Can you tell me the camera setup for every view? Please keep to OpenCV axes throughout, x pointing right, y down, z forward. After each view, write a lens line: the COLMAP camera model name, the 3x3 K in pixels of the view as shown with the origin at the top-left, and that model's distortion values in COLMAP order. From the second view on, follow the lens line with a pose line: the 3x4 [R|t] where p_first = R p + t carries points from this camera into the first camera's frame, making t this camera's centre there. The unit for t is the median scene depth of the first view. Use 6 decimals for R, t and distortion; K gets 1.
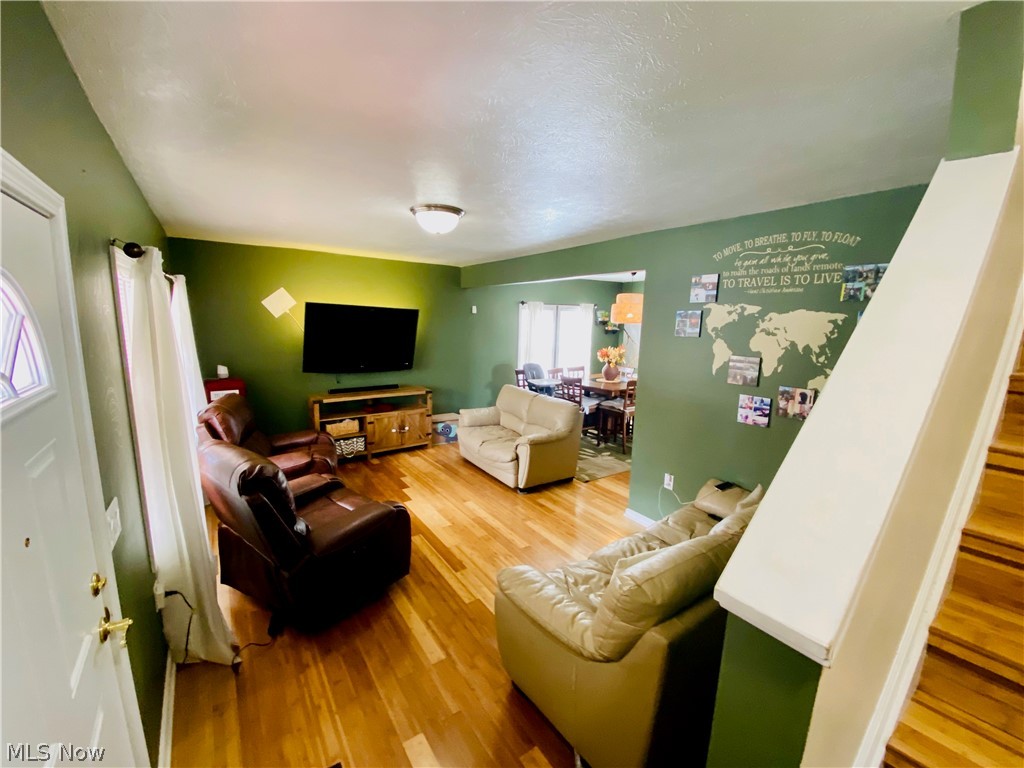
lens RADIAL K [[415.5, 0, 509.4], [0, 415.5, 387.4], [0, 0, 1]] dist [-0.000995, -0.011602]
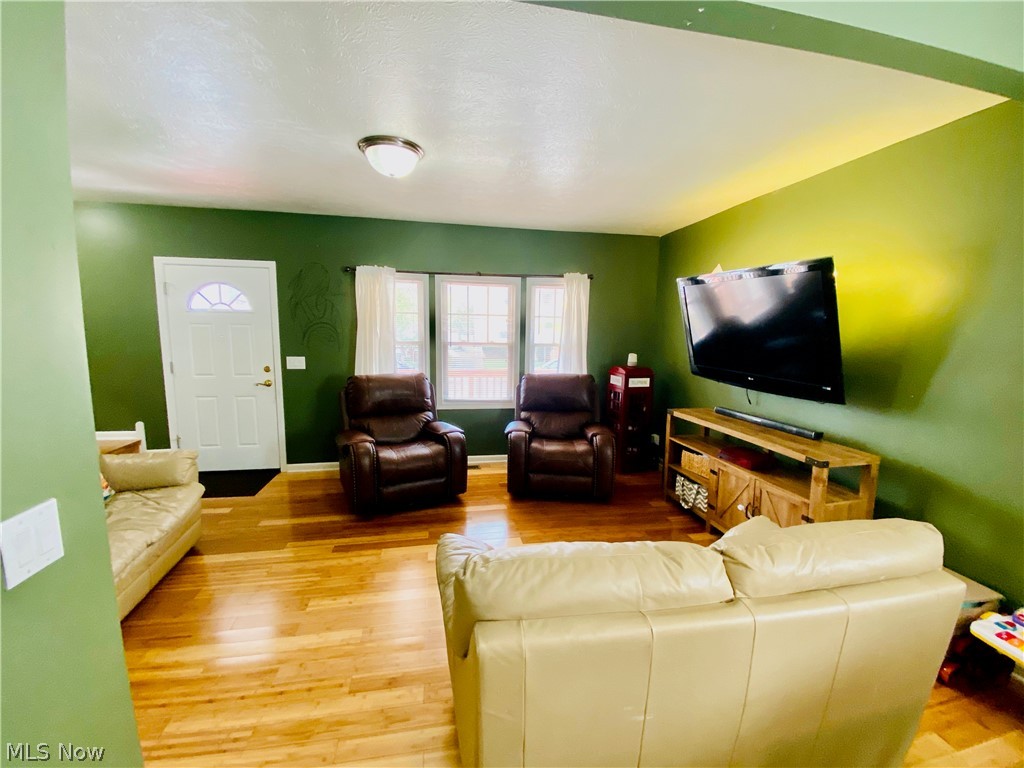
lens RADIAL K [[415.5, 0, 511.5], [0, 415.5, 384.7], [0, 0, 1]] dist [-0.000995, -0.011602]
pose [[-0.420432, 0.087159, -0.903128, 0.326679], [-0.175174, 0.968851, 0.175051, -0.092589], [0.890253, 0.231801, -0.392067, 1.022374]]
